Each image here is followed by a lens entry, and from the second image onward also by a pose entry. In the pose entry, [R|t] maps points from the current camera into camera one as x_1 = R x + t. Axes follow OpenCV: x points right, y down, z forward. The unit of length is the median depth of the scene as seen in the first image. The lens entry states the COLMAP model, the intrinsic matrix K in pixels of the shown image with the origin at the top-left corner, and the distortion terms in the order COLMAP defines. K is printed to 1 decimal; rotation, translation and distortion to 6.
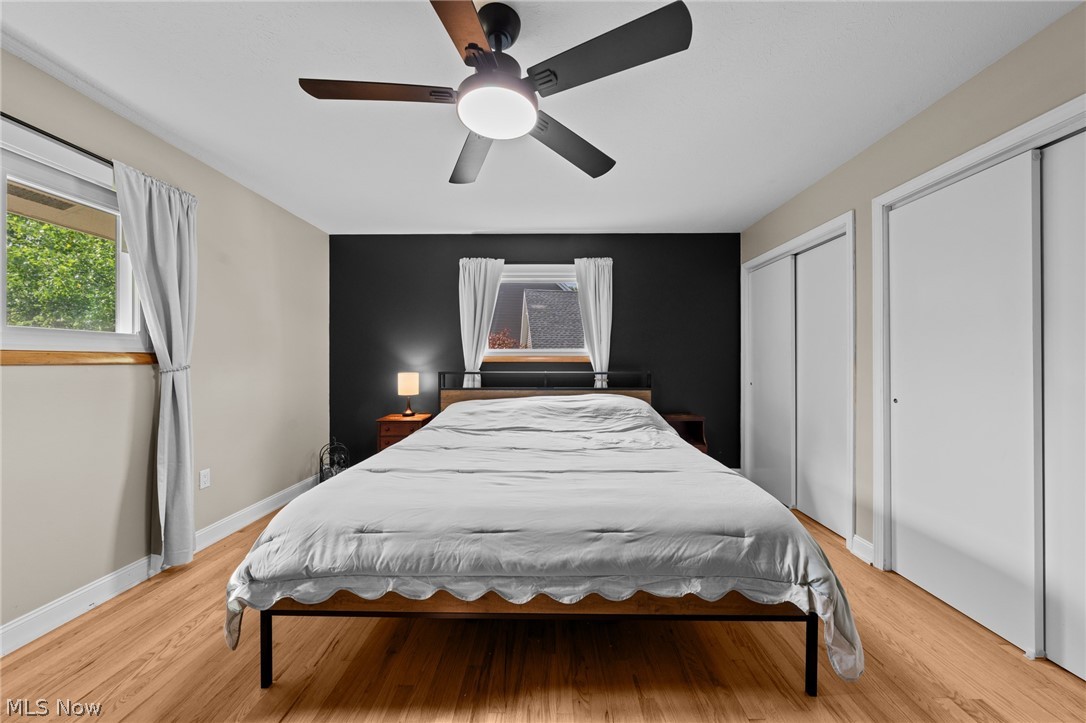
lens RADIAL K [[366.9, 0, 546.7], [0, 366.9, 360.7], [0, 0, 1]] dist [-0.008622, 0.001061]
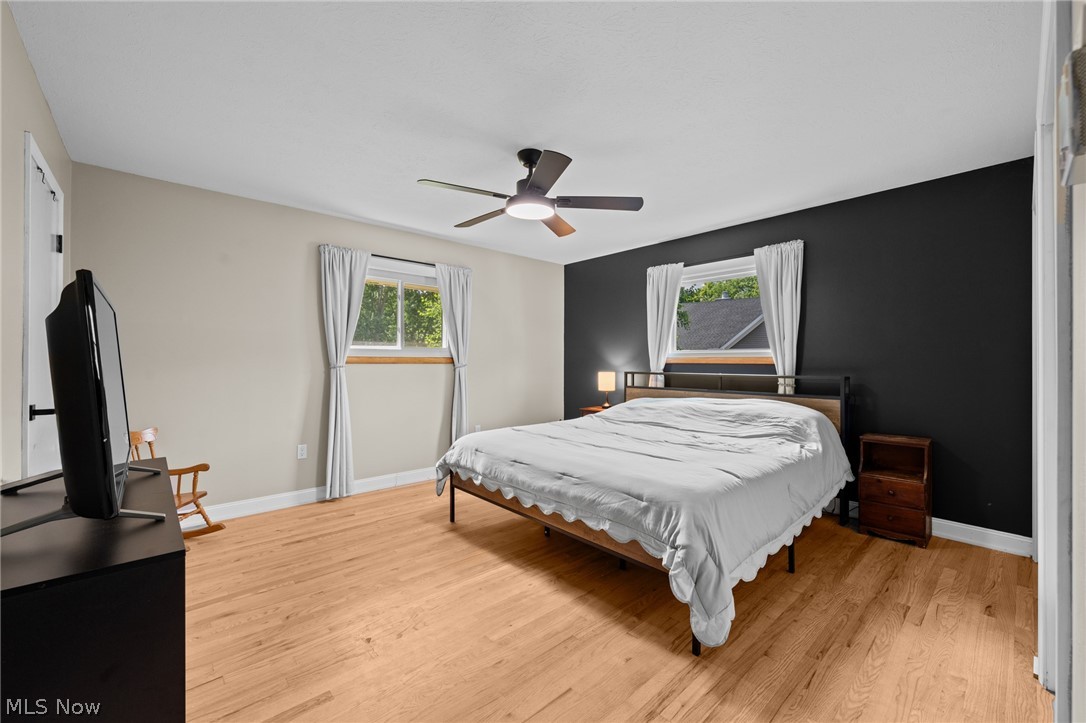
lens RADIAL K [[425.7, 0, 536.6], [0, 425.7, 361.0], [0, 0, 1]] dist [0.001723, 0.000031]
pose [[0.673081, 0.000757, -0.739569, 0.507409], [-0.001311, 0.999999, -0.000170, -0.002233], [0.739568, 0.001084, 0.673081, -0.101430]]
